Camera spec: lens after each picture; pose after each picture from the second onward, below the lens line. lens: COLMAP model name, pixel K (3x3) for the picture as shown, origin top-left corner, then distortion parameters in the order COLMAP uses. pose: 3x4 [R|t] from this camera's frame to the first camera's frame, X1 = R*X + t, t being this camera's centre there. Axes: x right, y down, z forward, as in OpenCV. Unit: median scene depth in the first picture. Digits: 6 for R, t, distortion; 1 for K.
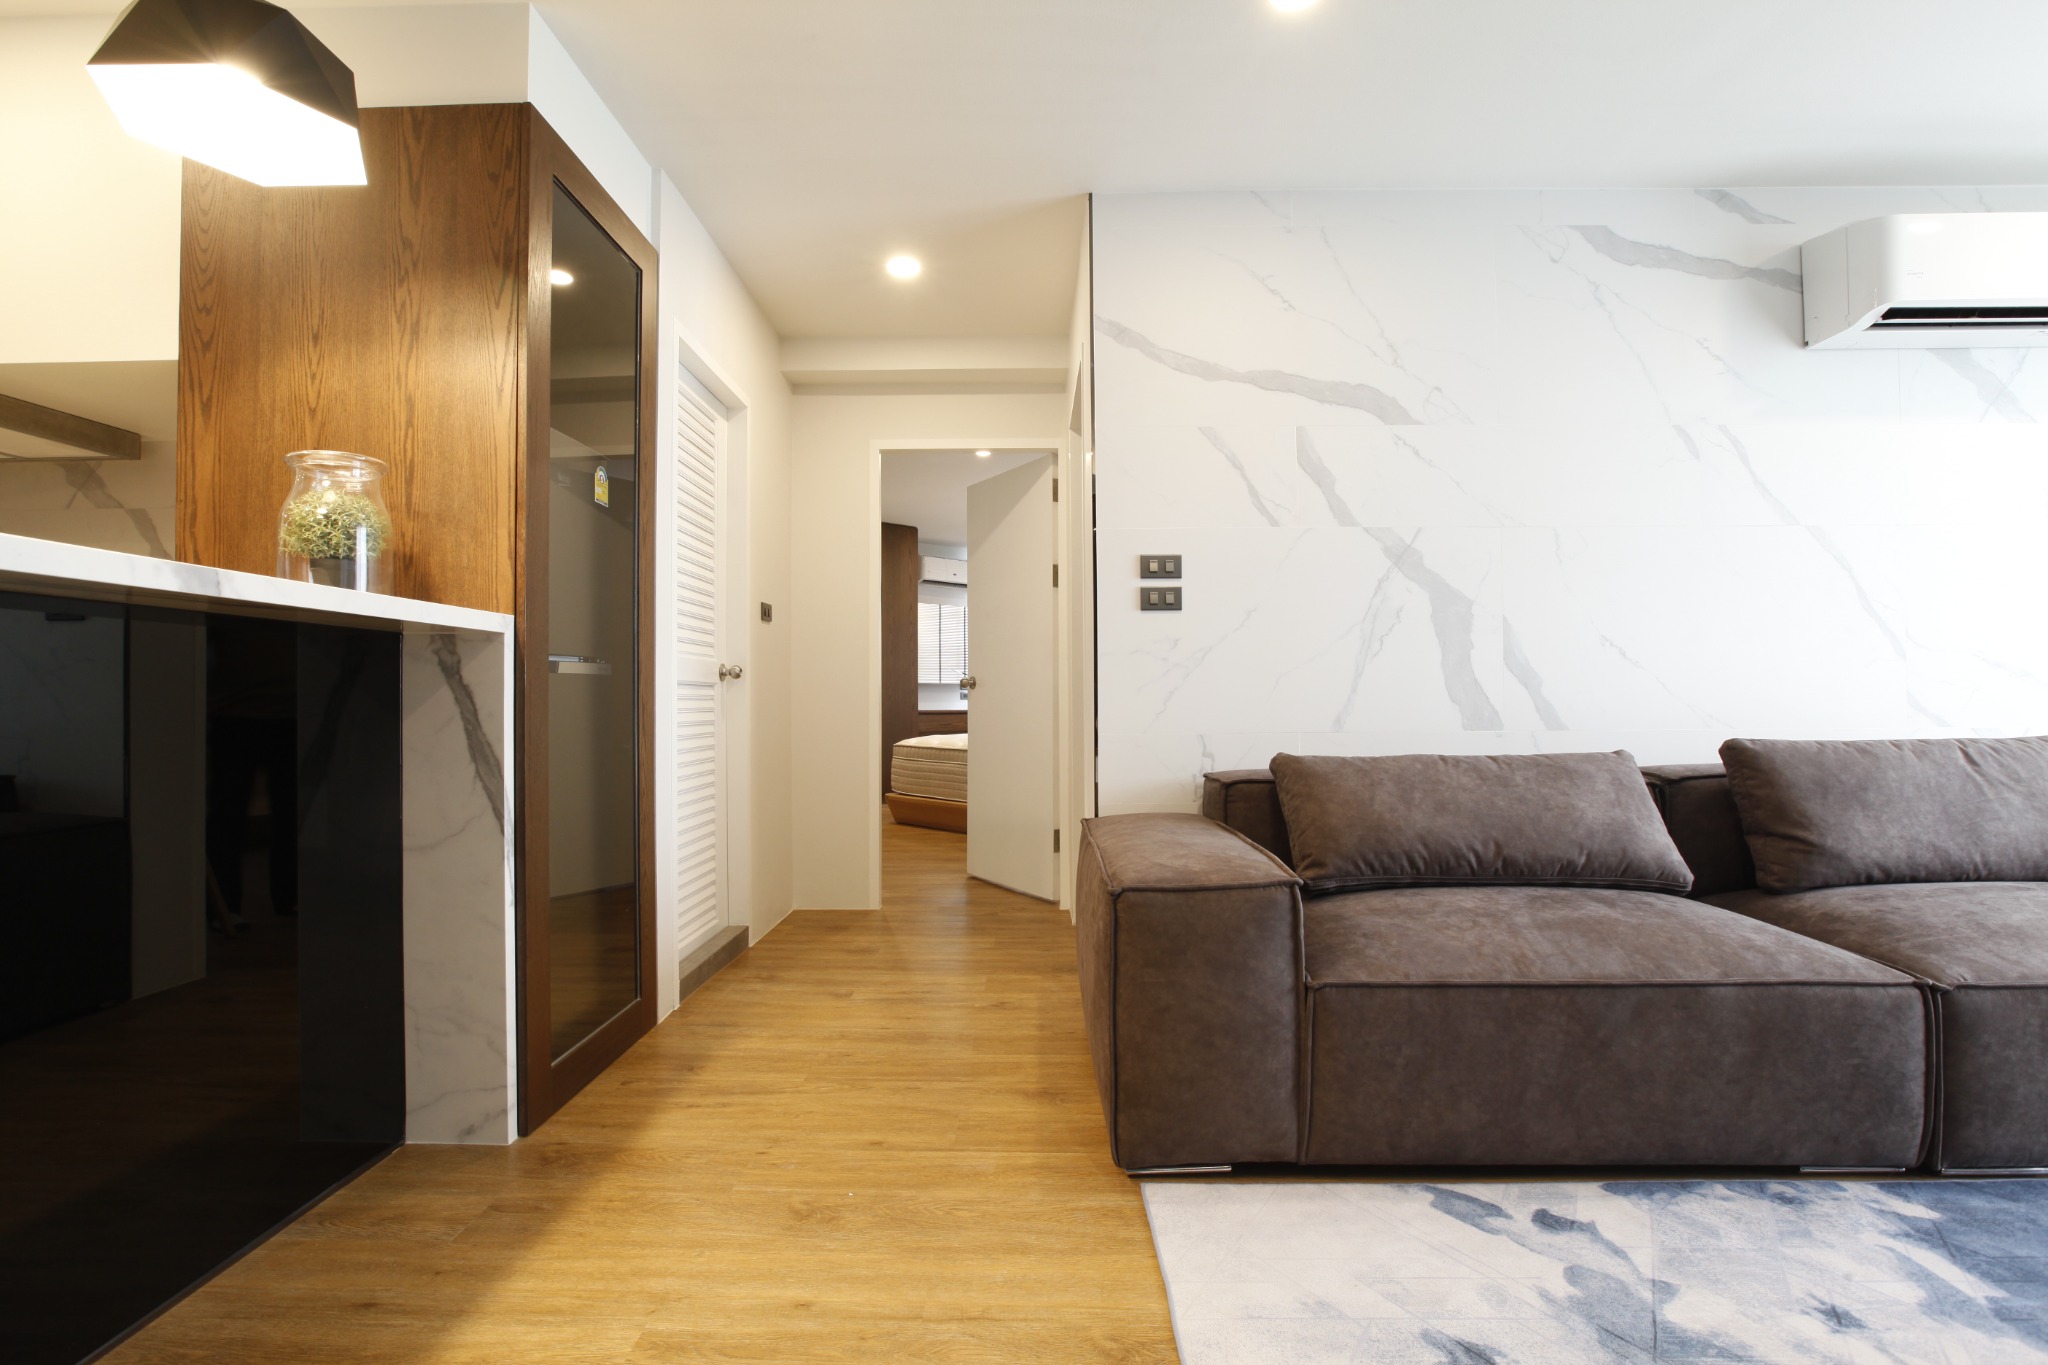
lens RADIAL K [[937.9, 0, 1012.2], [0, 937.9, 683.1], [0, 0, 1]] dist [-0.034806, 0.008374]
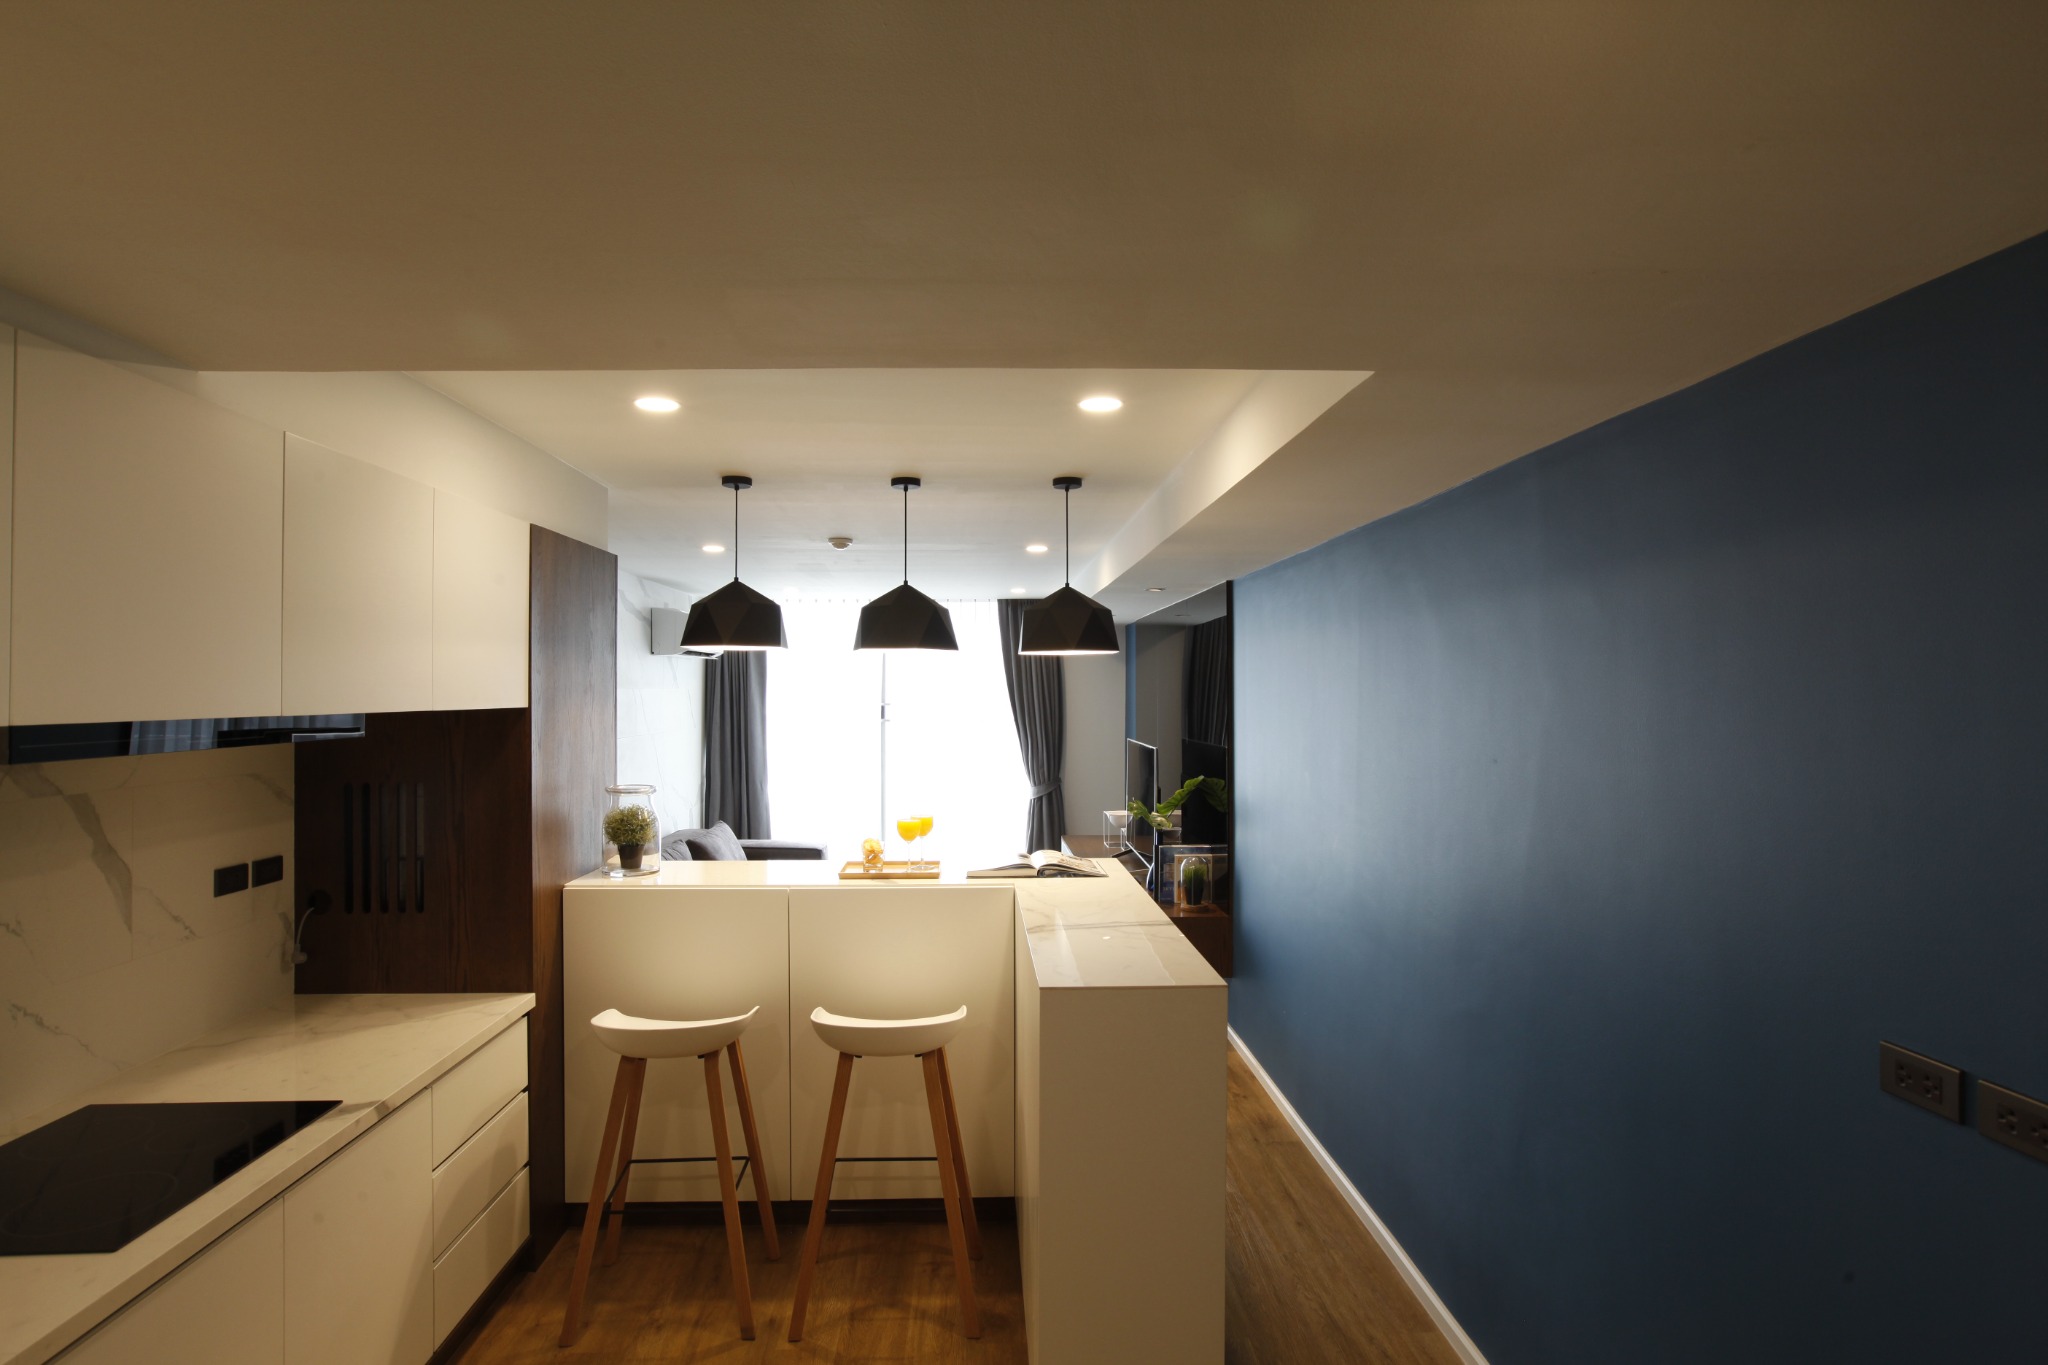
lens RADIAL K [[1105.1, 0, 1025.1], [0, 1105.1, 676.7], [0, 0, 1]] dist [-0.063486, 0.046586]
pose [[-0.066572, 0.017300, 0.997632, -1.858310], [-0.009362, 0.999795, -0.017962, -0.272147], [-0.997738, -0.010535, -0.066397, 0.271765]]
